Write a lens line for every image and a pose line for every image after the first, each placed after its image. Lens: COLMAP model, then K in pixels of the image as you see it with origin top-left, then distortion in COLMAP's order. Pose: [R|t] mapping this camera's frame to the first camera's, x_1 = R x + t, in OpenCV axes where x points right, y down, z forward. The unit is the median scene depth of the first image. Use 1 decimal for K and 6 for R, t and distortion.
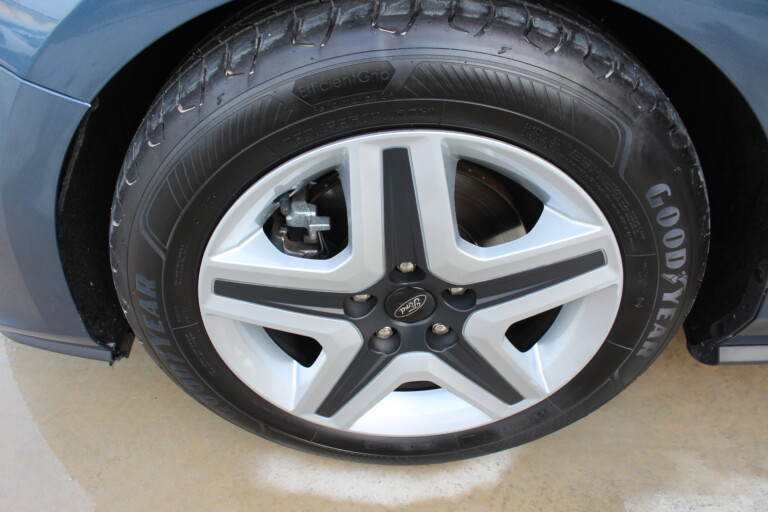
lens RADIAL K [[622.4, 0, 382.3], [0, 622.4, 251.8], [0, 0, 1]] dist [-0.171152, 0.136601]
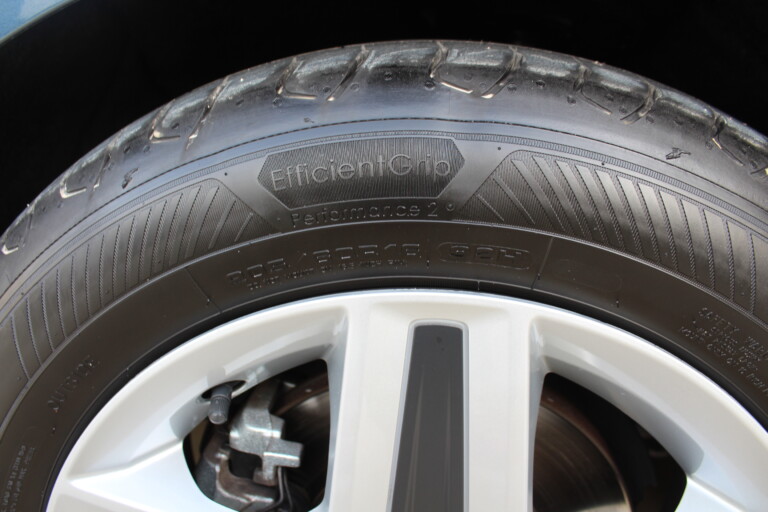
lens RADIAL K [[622.4, 0, 382.3], [0, 622.4, 251.8], [0, 0, 1]] dist [-0.171152, 0.136601]
pose [[0.988296, 0.140293, -0.059904, -0.003625], [-0.152520, 0.916182, -0.370605, -0.025724], [0.002890, 0.375404, 0.926857, 0.501698]]
